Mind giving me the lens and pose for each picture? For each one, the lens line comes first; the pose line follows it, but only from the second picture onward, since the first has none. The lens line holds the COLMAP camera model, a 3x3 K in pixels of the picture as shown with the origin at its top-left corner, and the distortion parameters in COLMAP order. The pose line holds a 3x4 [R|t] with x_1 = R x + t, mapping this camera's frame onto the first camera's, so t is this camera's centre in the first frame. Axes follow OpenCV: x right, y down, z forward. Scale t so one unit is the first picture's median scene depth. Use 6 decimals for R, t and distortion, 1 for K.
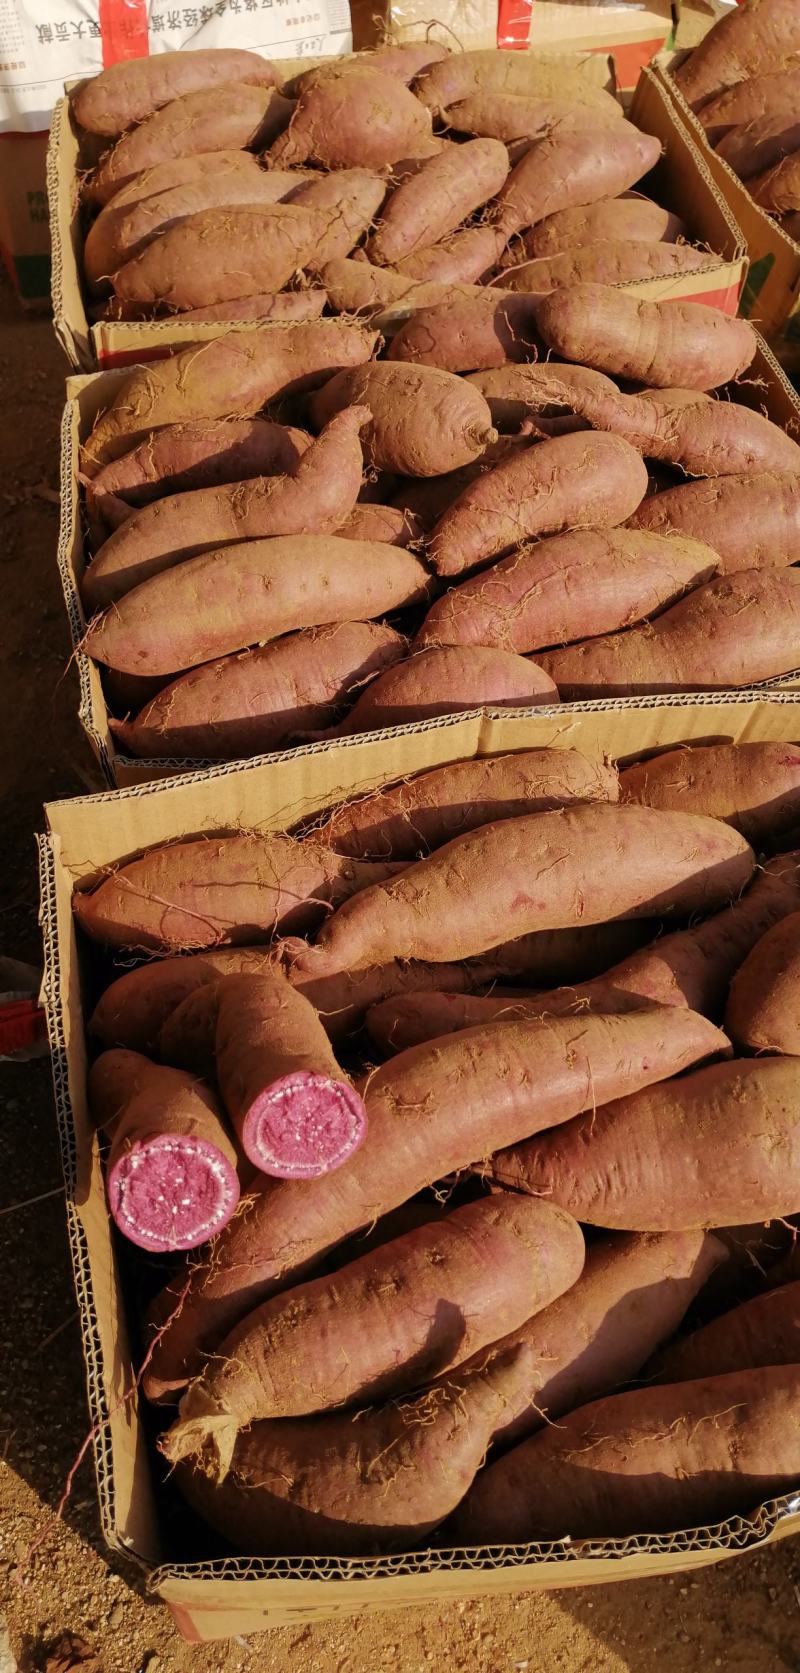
lens RADIAL K [[1371.8, 0, 370.4], [0, 1371.8, 844.8], [0, 0, 1]] dist [-0.024717, 0.002065]
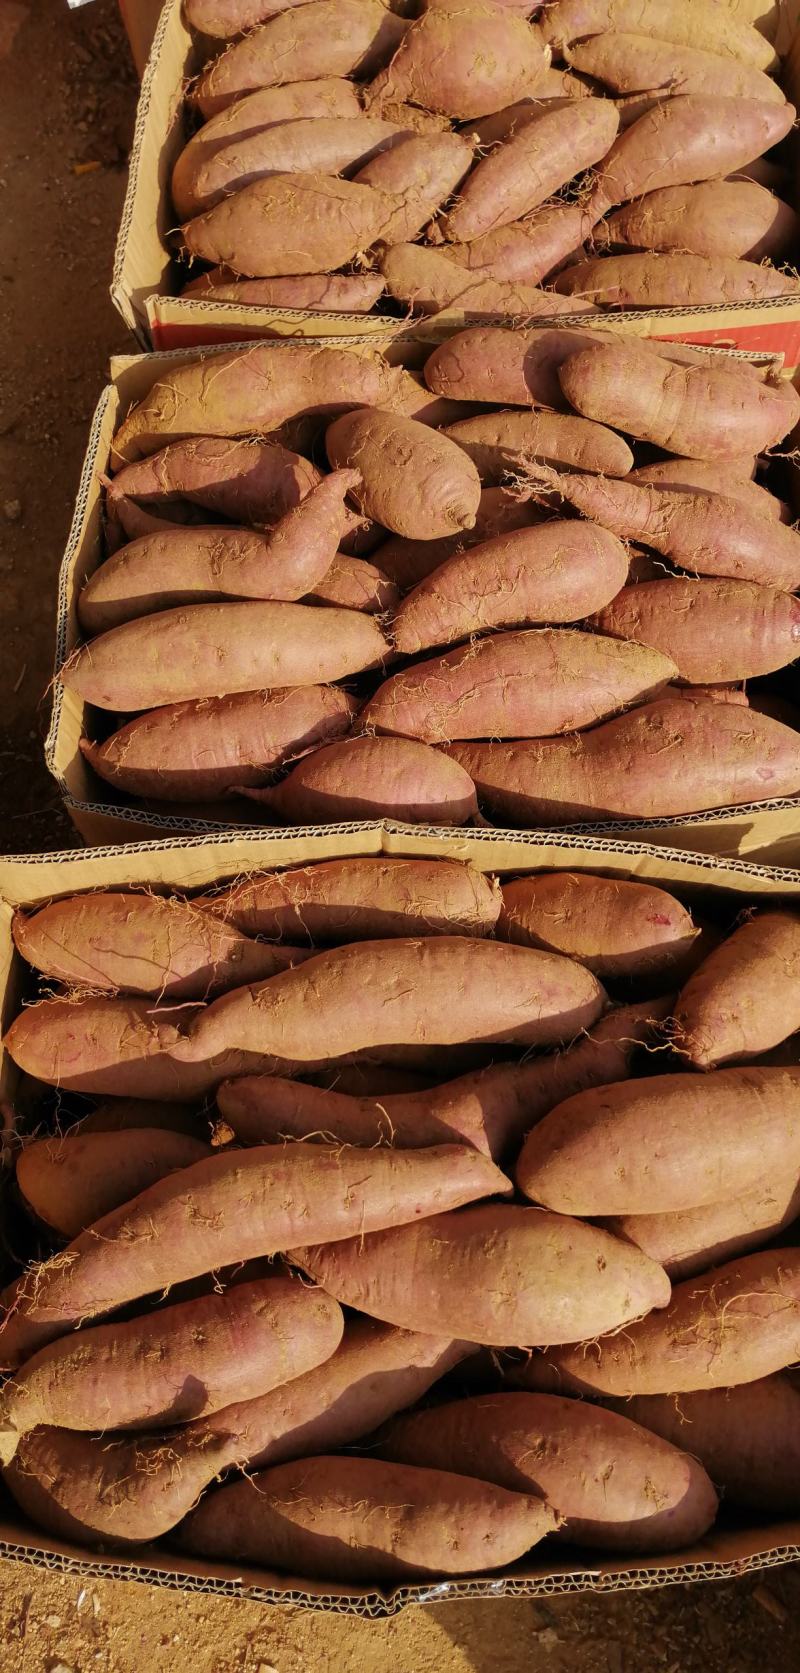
lens RADIAL K [[1371.8, 0, 370.4], [0, 1371.8, 844.8], [0, 0, 1]] dist [-0.024717, 0.002065]
pose [[0.975888, 0.177584, -0.126911, 0.191651], [-0.143577, 0.960208, 0.239555, -0.305819], [0.164402, -0.215557, 0.962552, -0.046305]]
